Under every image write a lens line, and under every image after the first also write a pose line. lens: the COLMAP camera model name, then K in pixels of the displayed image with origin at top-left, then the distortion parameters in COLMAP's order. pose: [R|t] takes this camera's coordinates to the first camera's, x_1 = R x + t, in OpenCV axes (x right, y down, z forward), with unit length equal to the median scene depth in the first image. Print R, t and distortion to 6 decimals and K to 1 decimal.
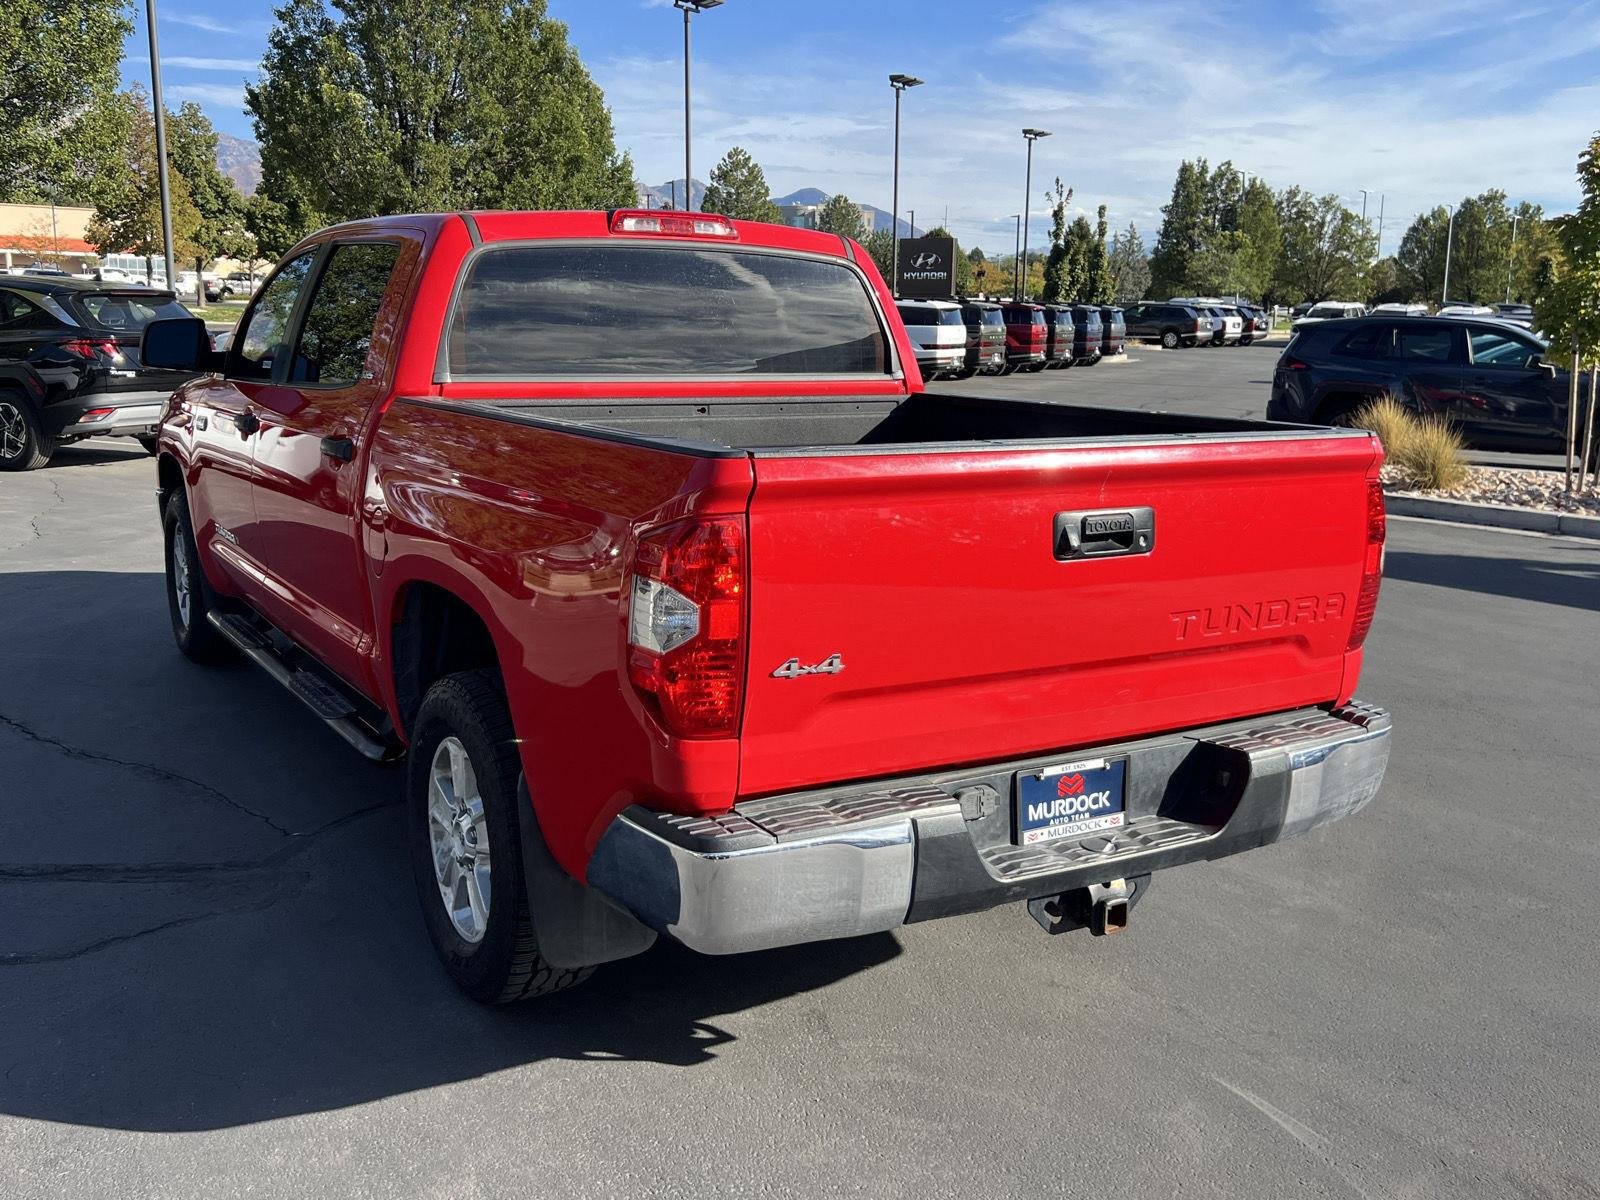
lens RADIAL K [[1502.9, 0, 800.0], [0, 1502.9, 600.0], [0, 0, 1]] dist [0.091637, -0.154071]
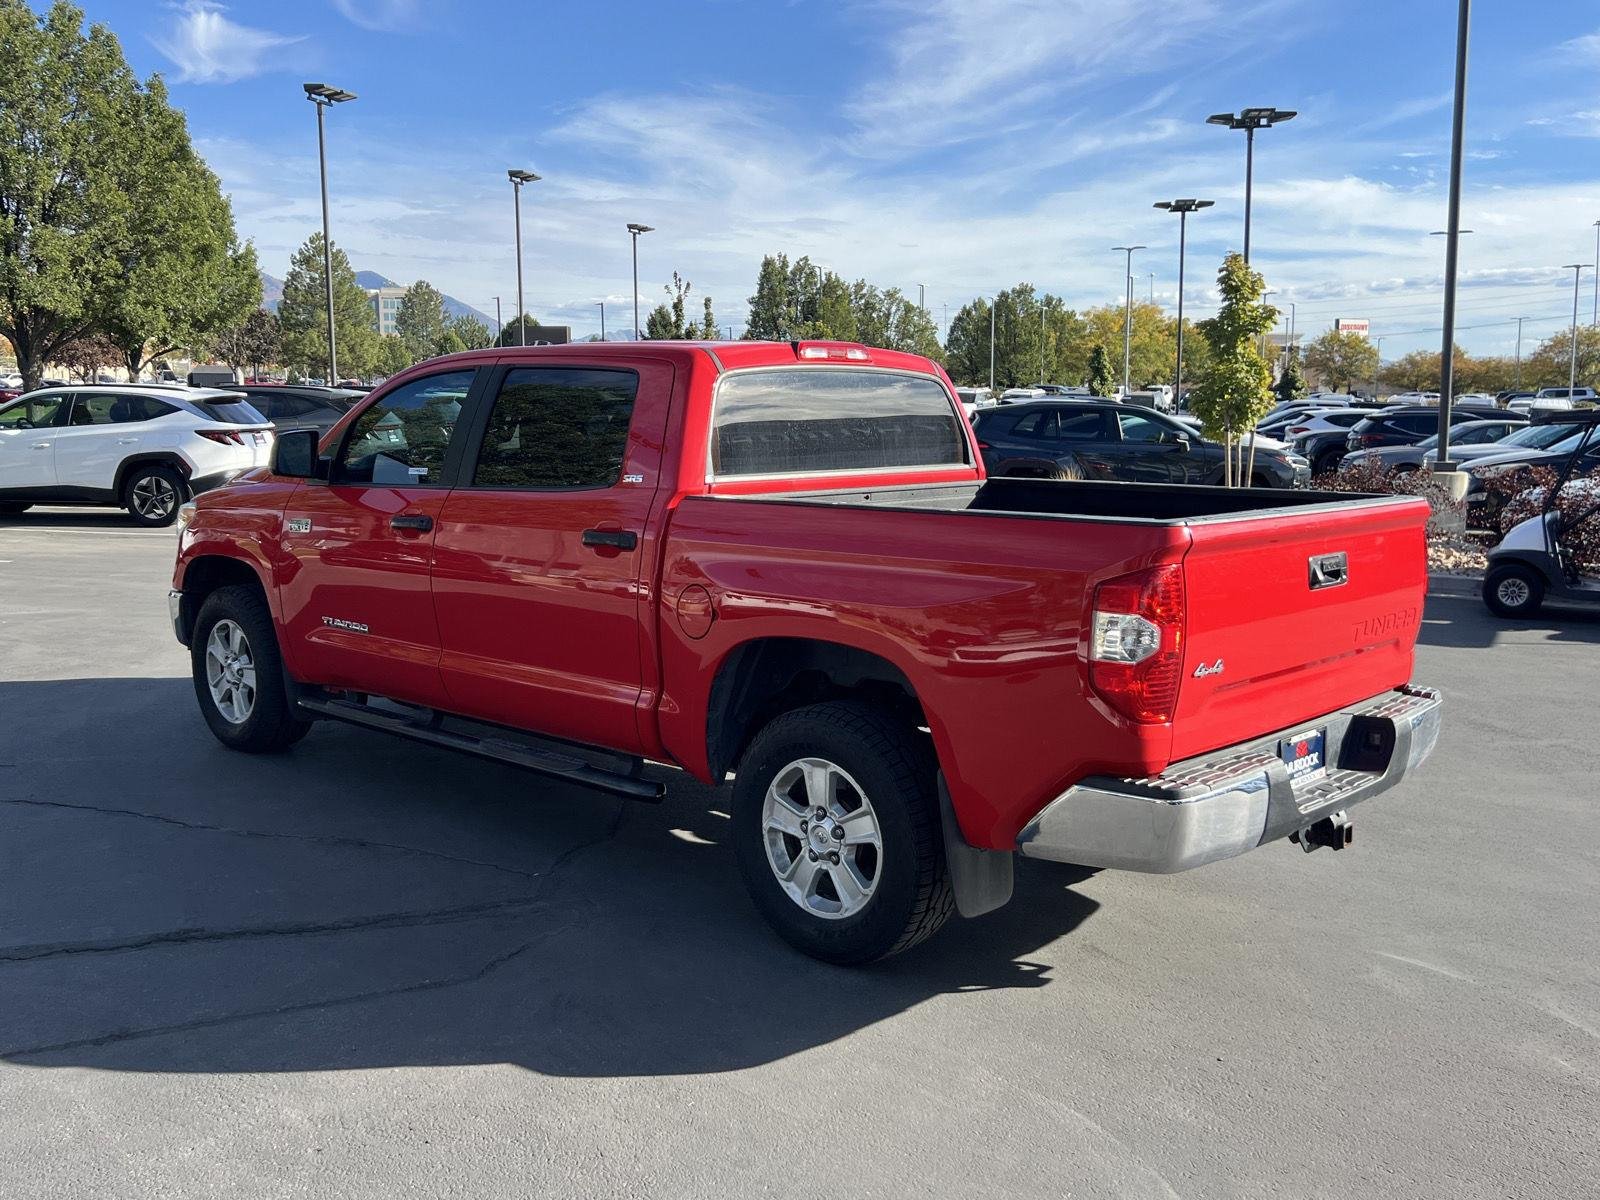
lens RADIAL K [[1502.9, 0, 800.0], [0, 1502.9, 600.0], [0, 0, 1]] dist [0.091637, -0.154071]
pose [[0.959439, -0.051449, 0.277182, -0.065826], [0.066131, 0.996846, -0.043876, 0.001385], [-0.274051, 0.060426, 0.959815, -0.025111]]
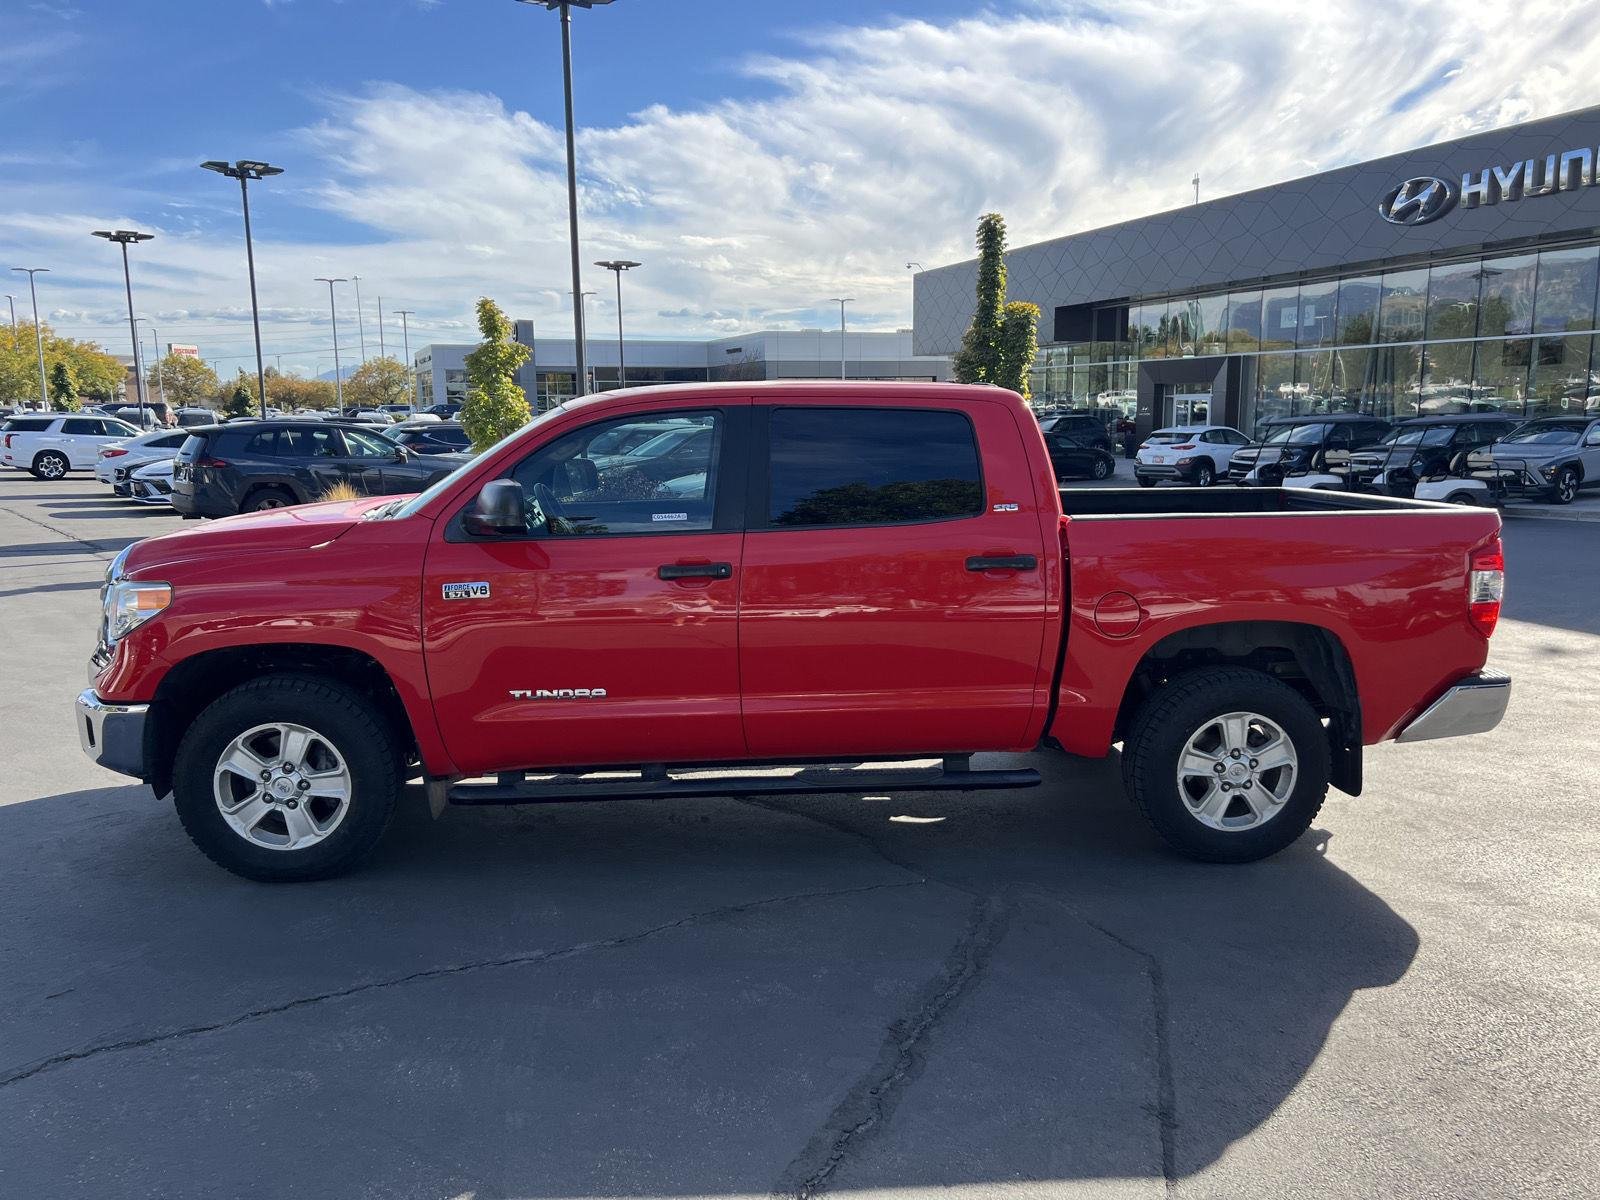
lens RADIAL K [[1233.5, 0, 741.9], [0, 1233.5, 608.3], [0, 0, 1]] dist [0.044979, -0.046021]
pose [[0.437992, -0.160850, 0.884472, -0.186680], [0.179399, 0.979712, 0.089332, -0.027241], [-0.880897, 0.119546, 0.457962, 0.095575]]
